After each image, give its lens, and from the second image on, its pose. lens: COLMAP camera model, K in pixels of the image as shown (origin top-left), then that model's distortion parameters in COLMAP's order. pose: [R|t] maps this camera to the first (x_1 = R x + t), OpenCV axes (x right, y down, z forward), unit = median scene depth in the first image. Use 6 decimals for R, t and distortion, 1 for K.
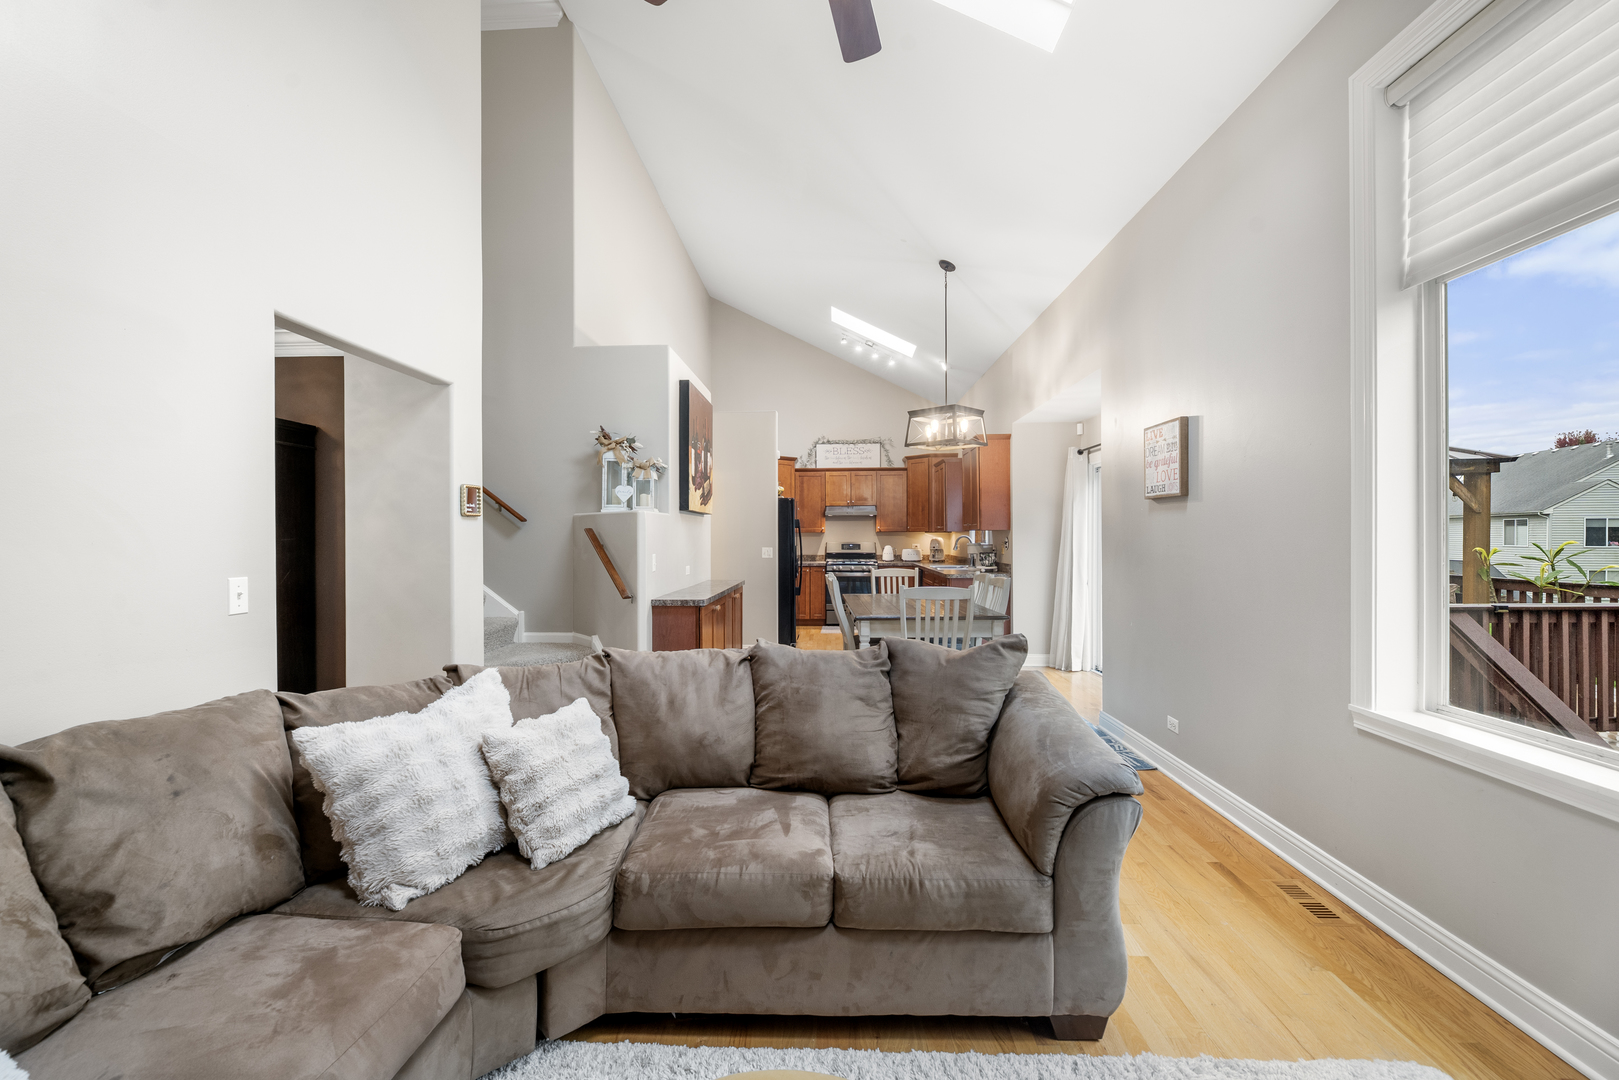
lens RADIAL K [[674.3, 0, 779.2], [0, 674.3, 537.7], [0, 0, 1]] dist [-0.003352, -0.002618]
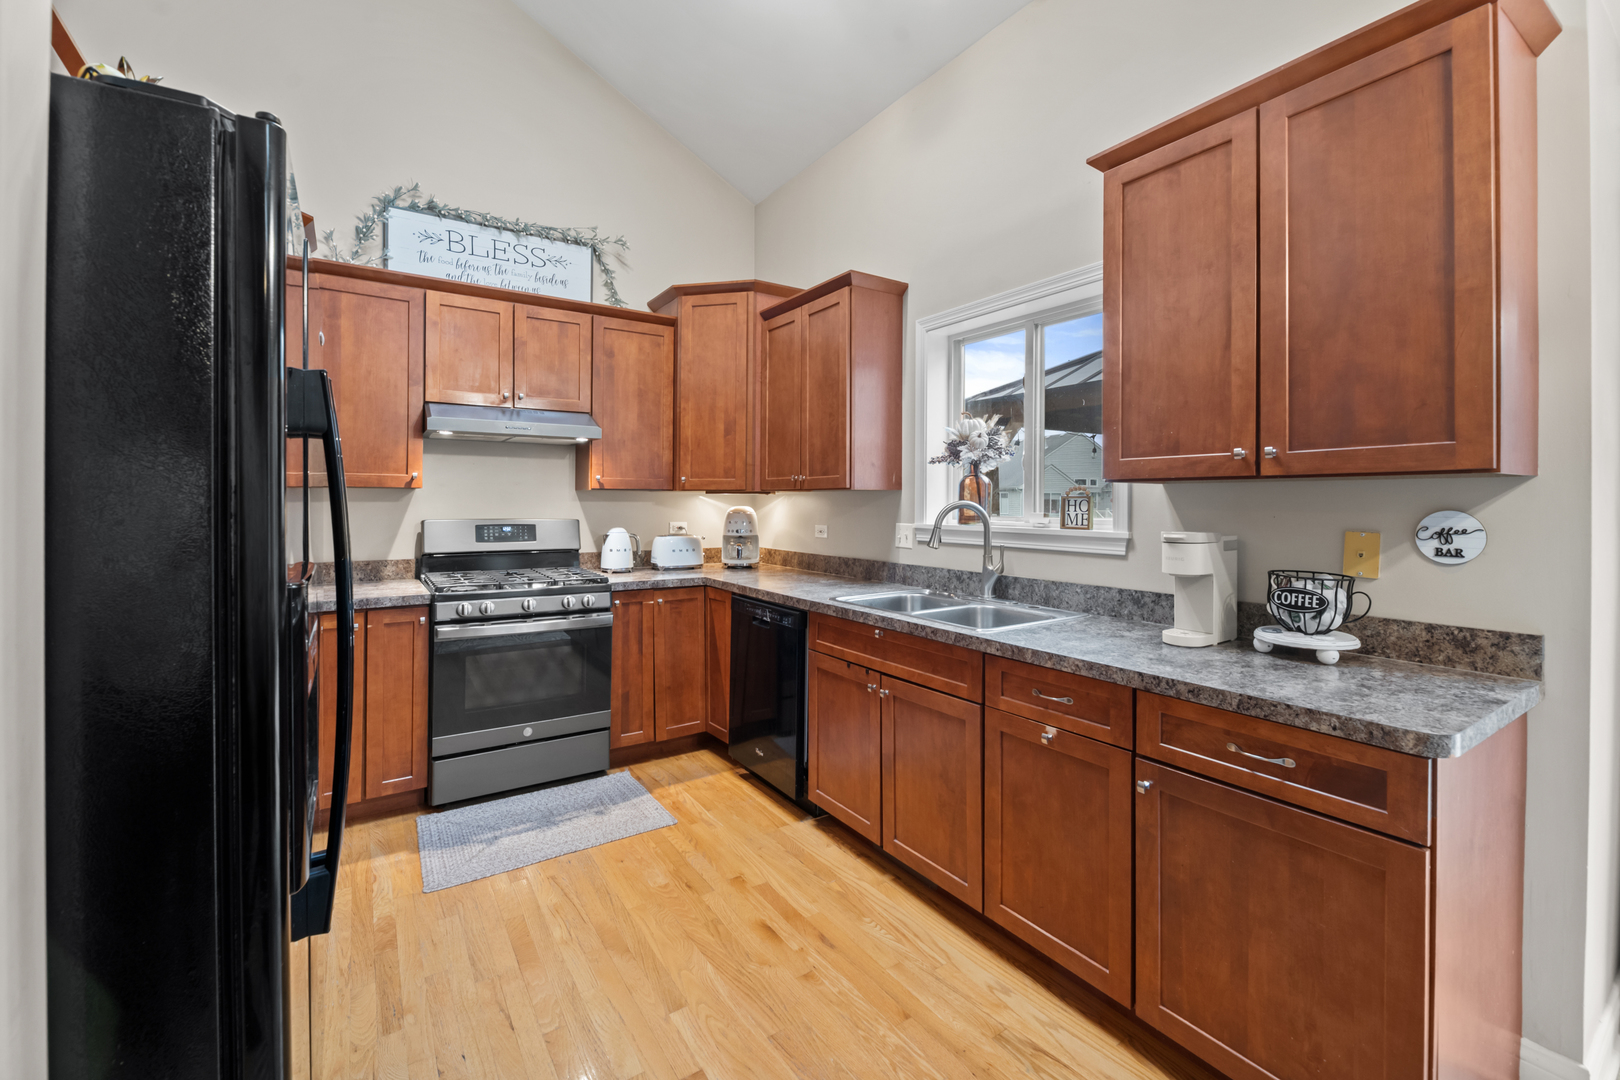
lens RADIAL K [[674.7, 0, 793.7], [0, 674.7, 500.0], [0, 0, 1]] dist [-0.003352, -0.002618]
pose [[0.791113, 0.010609, 0.611578, 0.014988], [-0.006662, 0.999940, -0.008728, -0.000661], [-0.611634, 0.002831, 0.791136, 0.666794]]
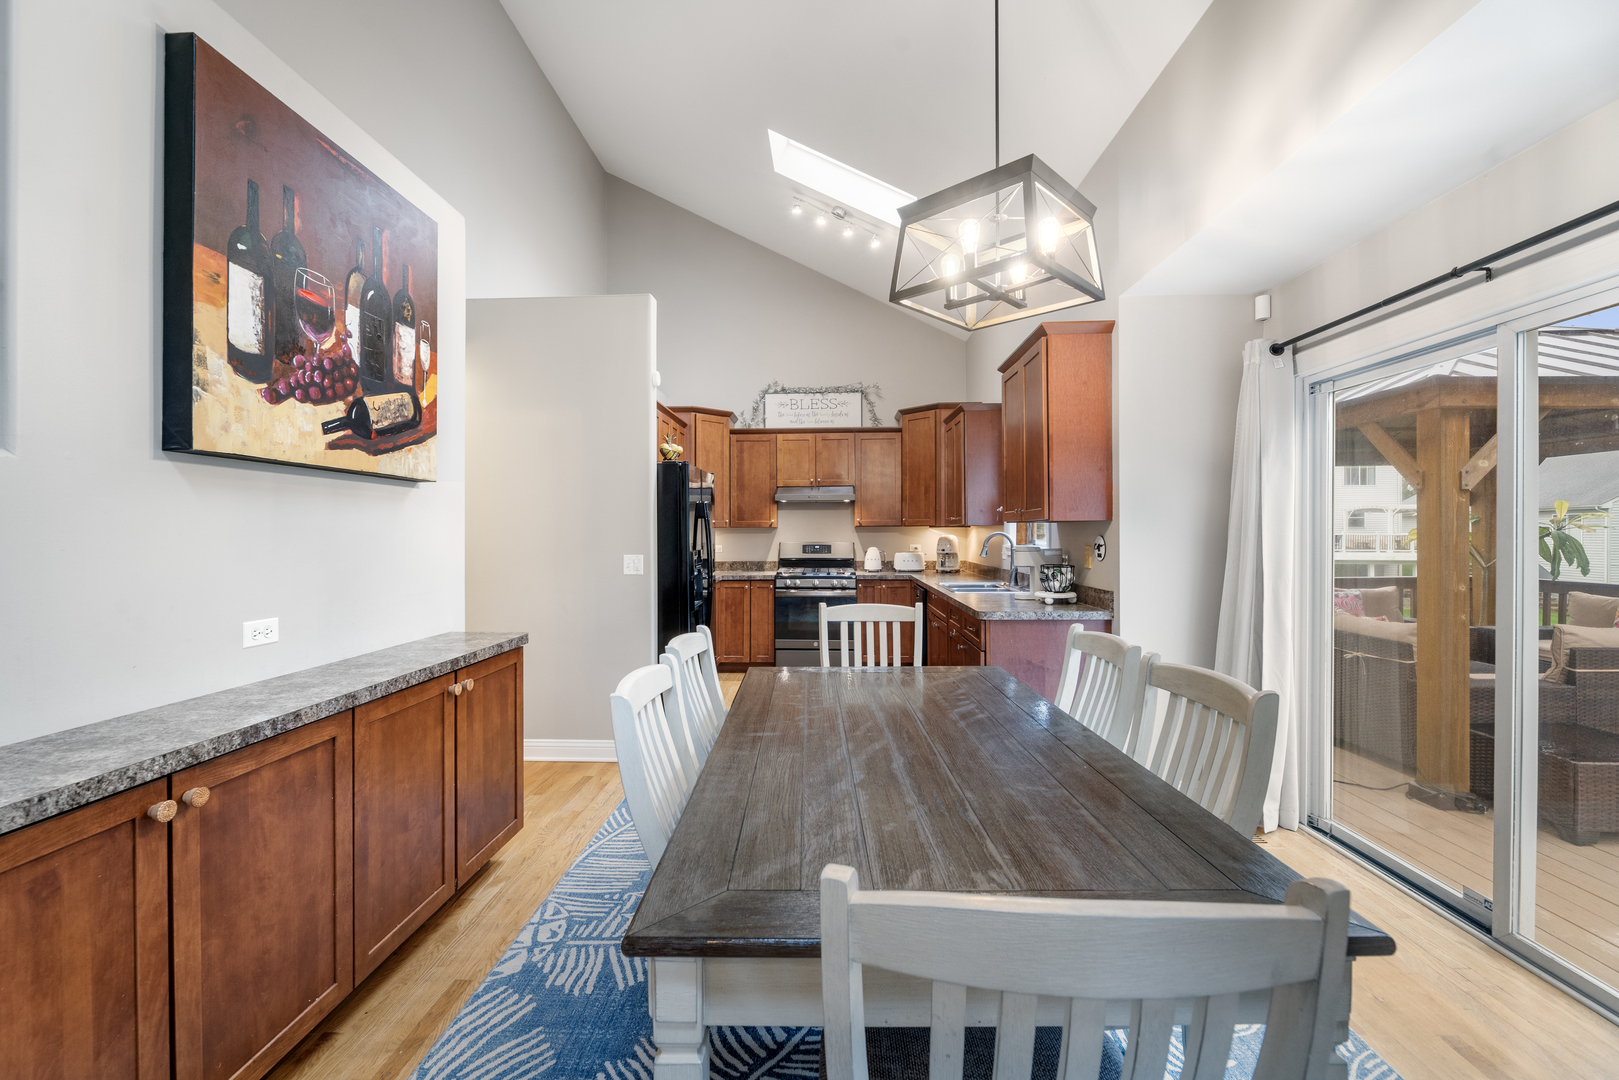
lens RADIAL K [[674.3, 0, 796.7], [0, 674.3, 534.9], [0, 0, 1]] dist [-0.003352, -0.002618]
pose [[0.999575, 0.000318, 0.029139, 0.069563], [-0.000347, 0.999999, 0.000988, -0.000941], [-0.029138, -0.000998, 0.999575, 0.354347]]
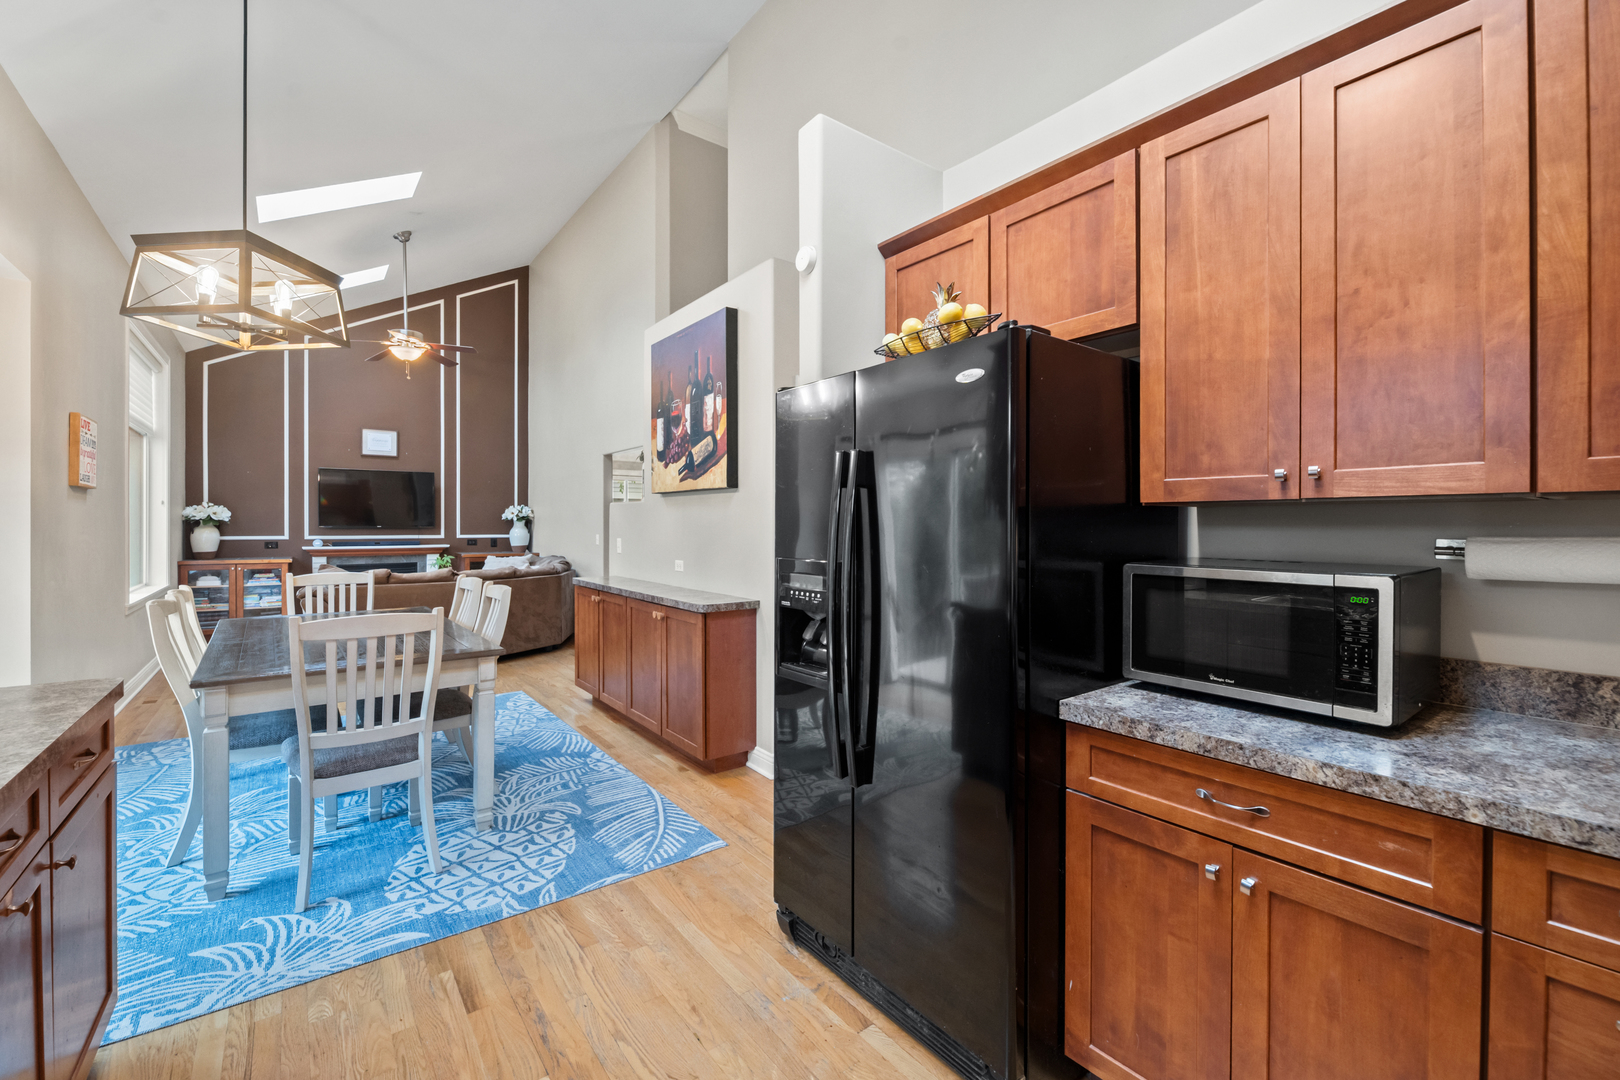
lens RADIAL K [[674.7, 0, 802.8], [0, 674.7, 529.9], [0, 0, 1]] dist [-0.003352, -0.002618]
pose [[-0.752825, 0.004130, -0.658207, 0.153928], [-0.004628, 0.999922, 0.011568, -0.002120], [0.658204, 0.011754, -0.752748, 0.937676]]
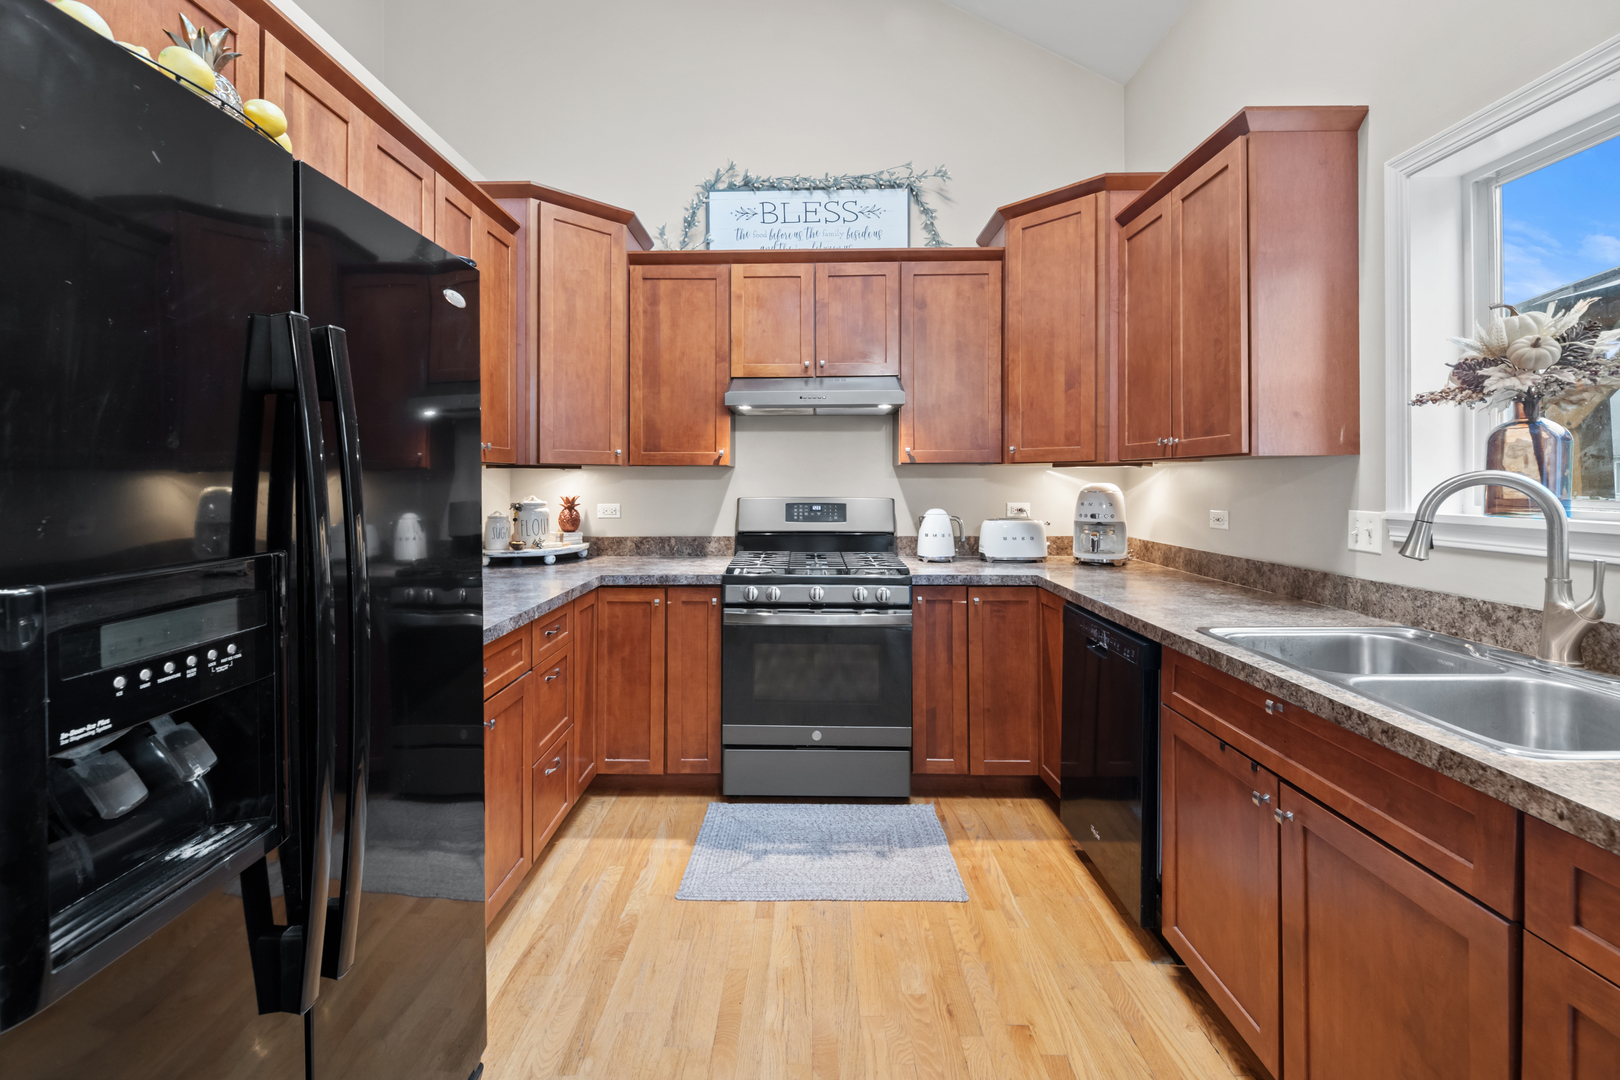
lens RADIAL K [[674.7, 0, 799.4], [0, 674.7, 477.9], [0, 0, 1]] dist [-0.003352, -0.002618]
pose [[0.998306, 0.002626, 0.058123, 0.082737], [-0.002301, 0.999981, -0.005658, -0.000439], [-0.058137, 0.005515, 0.998293, 0.708378]]
